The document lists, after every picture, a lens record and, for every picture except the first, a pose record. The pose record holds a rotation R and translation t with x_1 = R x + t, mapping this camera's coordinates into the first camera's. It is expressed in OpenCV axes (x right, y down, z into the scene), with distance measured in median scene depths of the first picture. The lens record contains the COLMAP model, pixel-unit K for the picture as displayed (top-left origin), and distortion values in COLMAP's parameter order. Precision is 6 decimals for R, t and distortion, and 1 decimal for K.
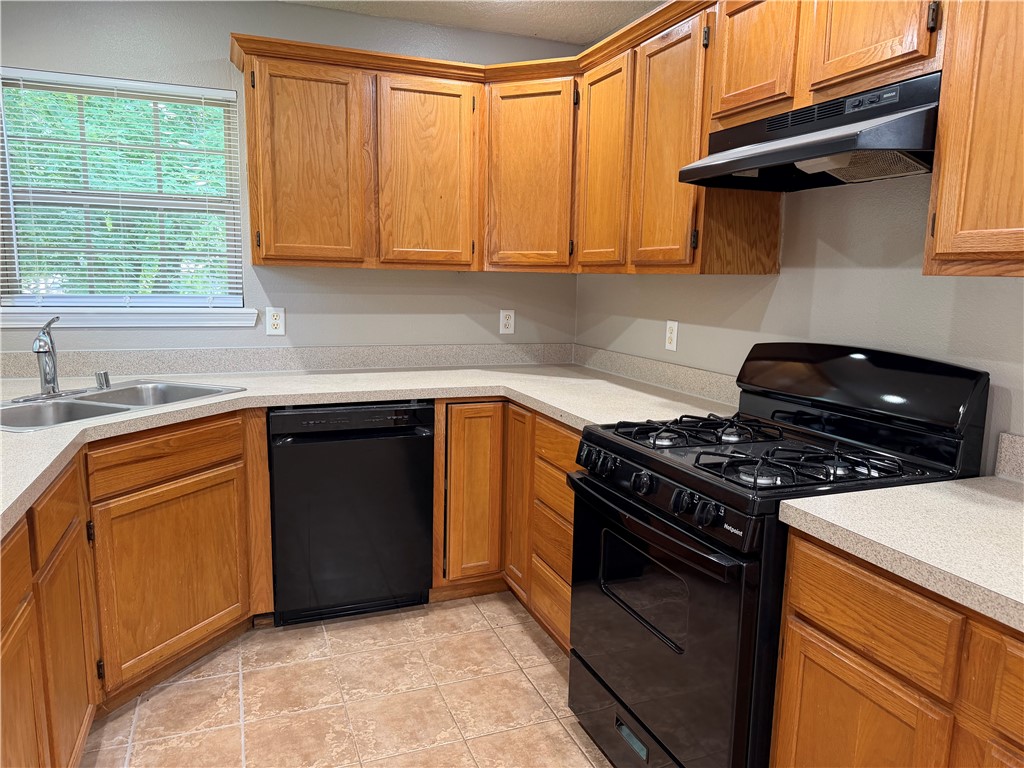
lens RADIAL K [[728.4, 0, 510.2], [0, 728.4, 385.1], [0, 0, 1]] dist [0.092719, -0.120045]
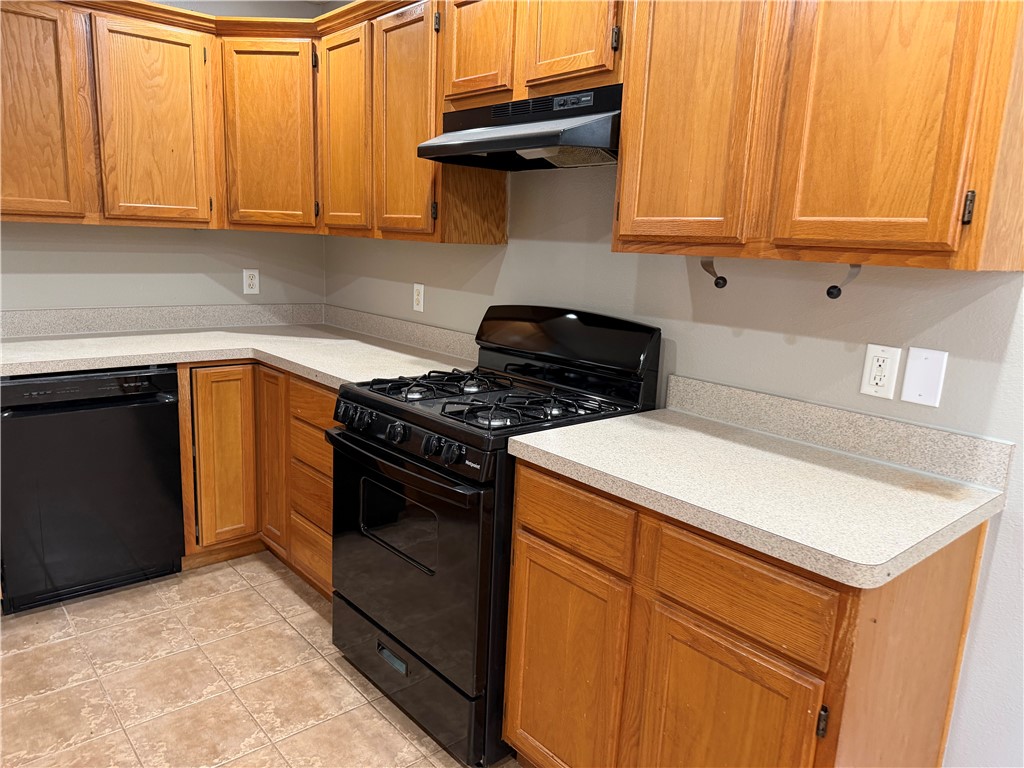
lens RADIAL K [[728.4, 0, 510.2], [0, 728.4, 385.1], [0, 0, 1]] dist [0.092719, -0.120045]
pose [[0.942481, -0.044454, 0.331291, -0.015925], [0.025178, 0.997743, 0.062251, -0.002827], [-0.333310, -0.050329, 0.941473, -0.076682]]
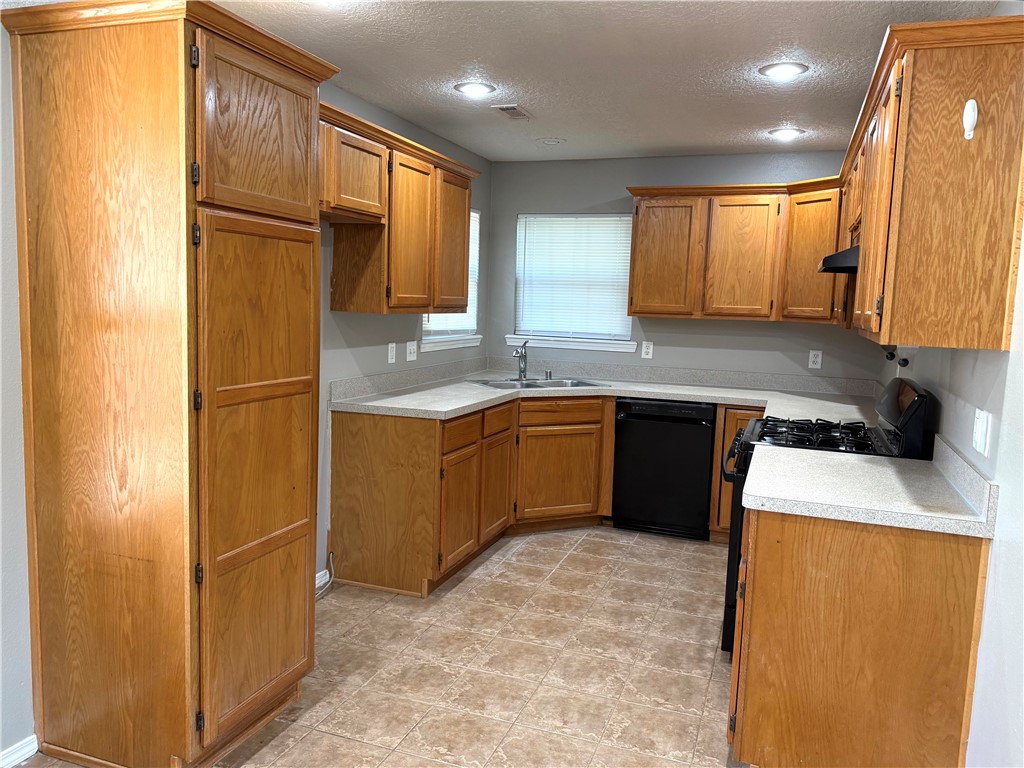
lens RADIAL K [[728.4, 0, 510.2], [0, 728.4, 385.1], [0, 0, 1]] dist [0.092719, -0.120045]
pose [[0.757722, 0.082972, -0.647281, 0.618172], [-0.119573, 0.992744, -0.012720, 0.057459], [0.641529, 0.087036, 0.762145, -0.508043]]
